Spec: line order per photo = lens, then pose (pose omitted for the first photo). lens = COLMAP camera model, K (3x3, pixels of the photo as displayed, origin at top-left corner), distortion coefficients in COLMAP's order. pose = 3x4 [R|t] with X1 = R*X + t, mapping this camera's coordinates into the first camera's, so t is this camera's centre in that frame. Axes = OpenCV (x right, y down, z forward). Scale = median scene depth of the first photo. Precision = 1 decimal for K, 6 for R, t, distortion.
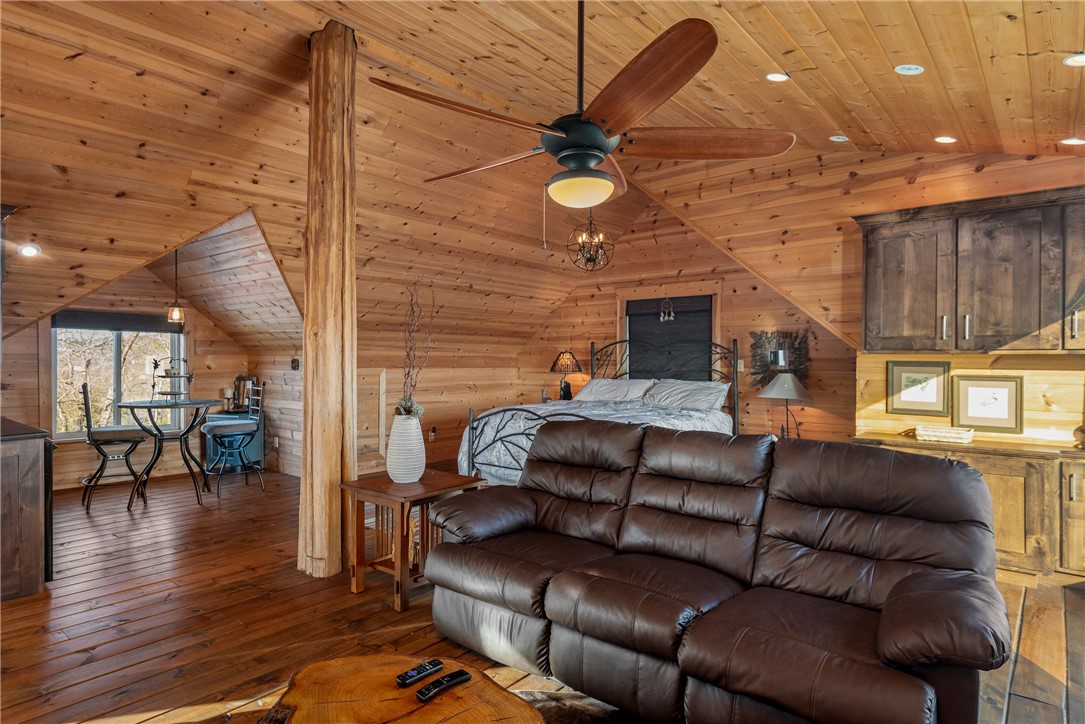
lens RADIAL K [[591.8, 0, 542.5], [0, 591.8, 362.0], [0, 0, 1]] dist [0.000110, 0.000357]
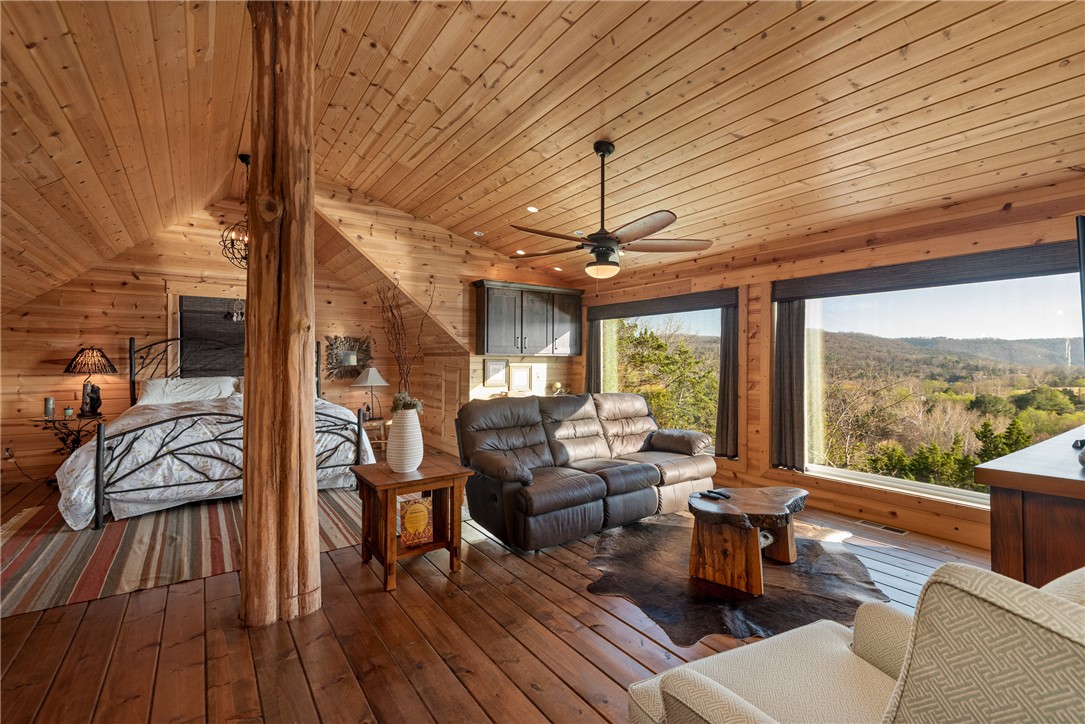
lens RADIAL K [[491.2, 0, 542.5], [0, 491.2, 362.0], [0, 0, 1]] dist [-0.001045, -0.000495]
pose [[0.244014, -0.008167, 0.969737, -0.609604], [0.002425, 0.999967, 0.007812, -0.002750], [-0.969769, 0.000446, 0.244026, 0.315488]]
